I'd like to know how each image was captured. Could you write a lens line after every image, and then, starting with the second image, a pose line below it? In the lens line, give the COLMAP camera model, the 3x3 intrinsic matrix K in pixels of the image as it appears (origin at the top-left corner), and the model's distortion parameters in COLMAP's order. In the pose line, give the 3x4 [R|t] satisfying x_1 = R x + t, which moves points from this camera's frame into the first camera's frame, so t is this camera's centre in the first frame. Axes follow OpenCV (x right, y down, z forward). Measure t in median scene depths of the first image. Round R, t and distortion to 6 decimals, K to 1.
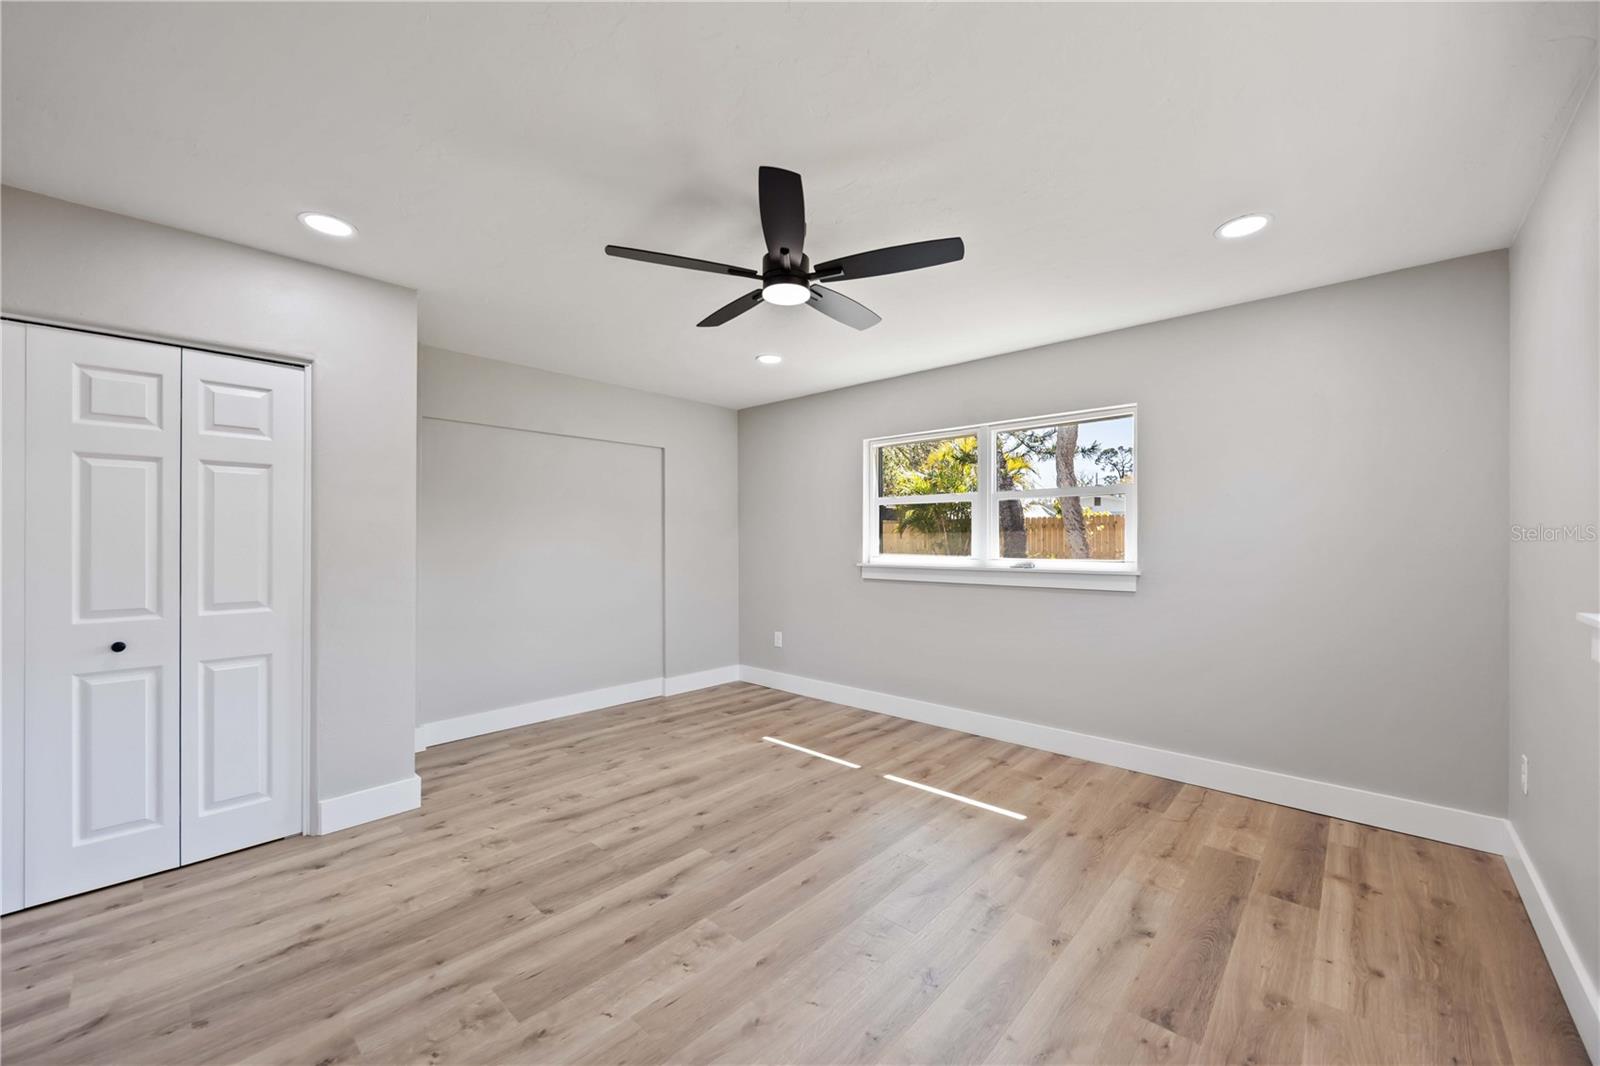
lens RADIAL K [[615.3, 0, 798.3], [0, 615.3, 537.4], [0, 0, 1]] dist [-0.001337, 0.000672]
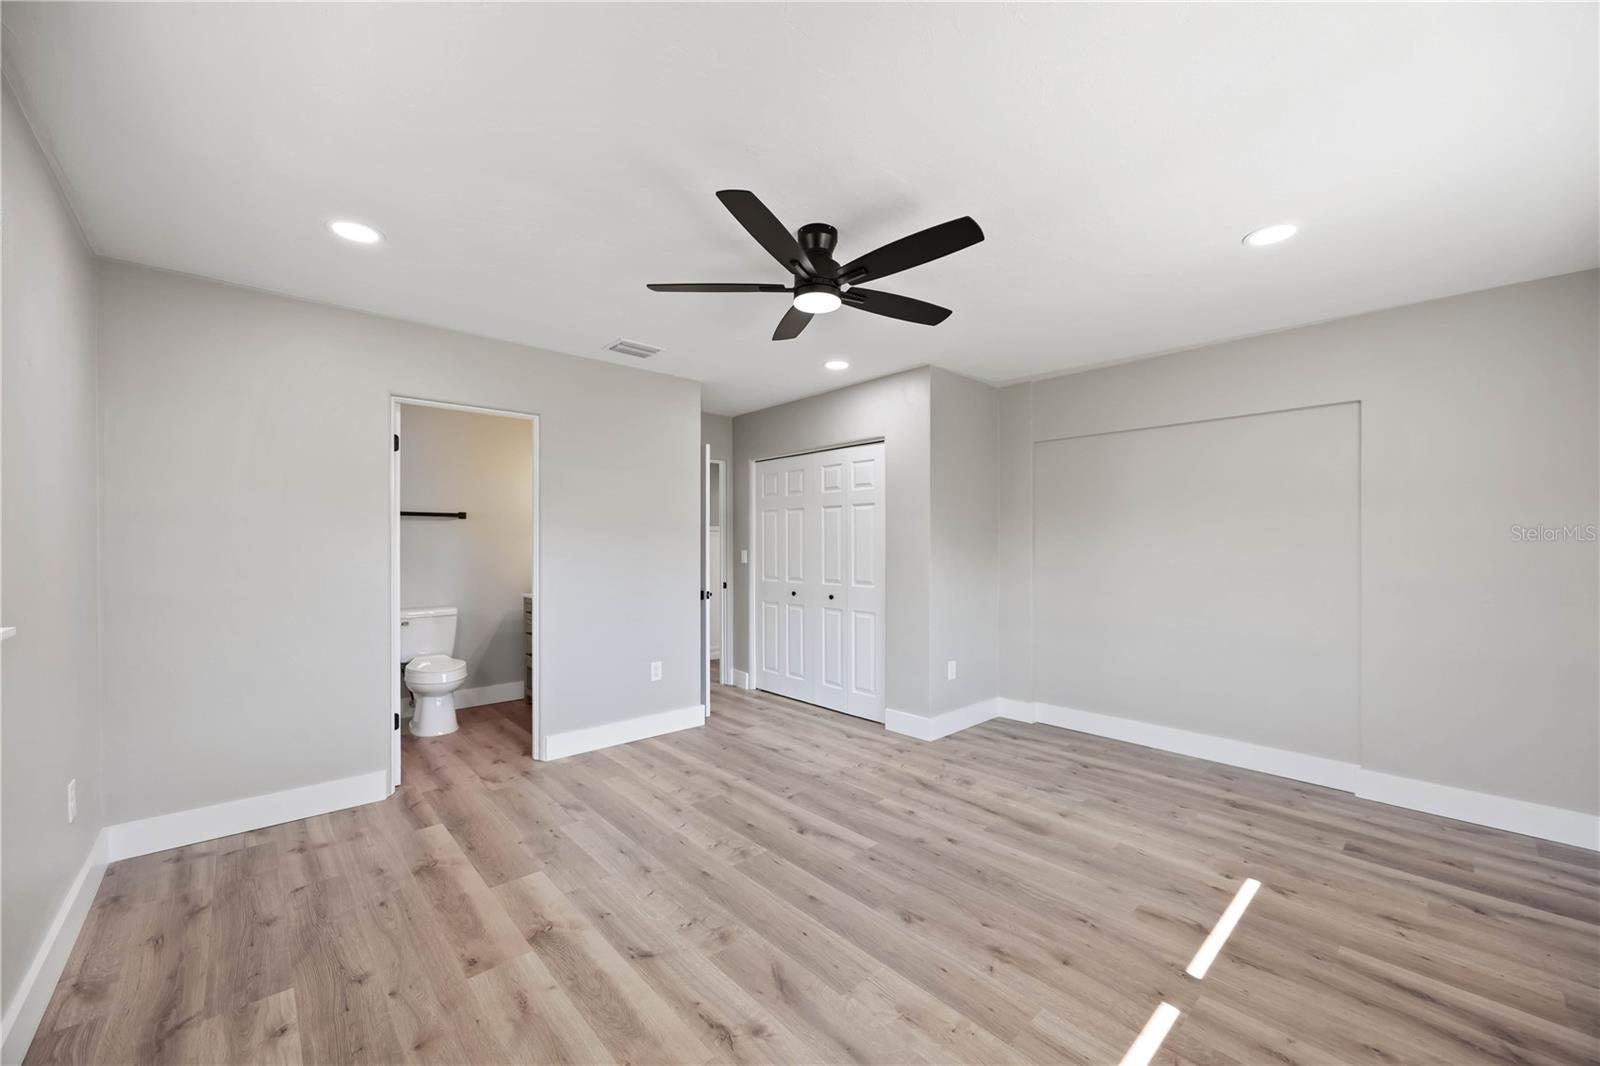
lens RADIAL K [[615.3, 0, 807.6], [0, 615.3, 537.6], [0, 0, 1]] dist [-0.001337, 0.000672]
pose [[-0.079094, -0.010681, -0.996810, 0.853892], [0.004755, 0.999927, -0.011092, -0.002257], [0.996856, -0.005618, -0.079038, 0.920994]]
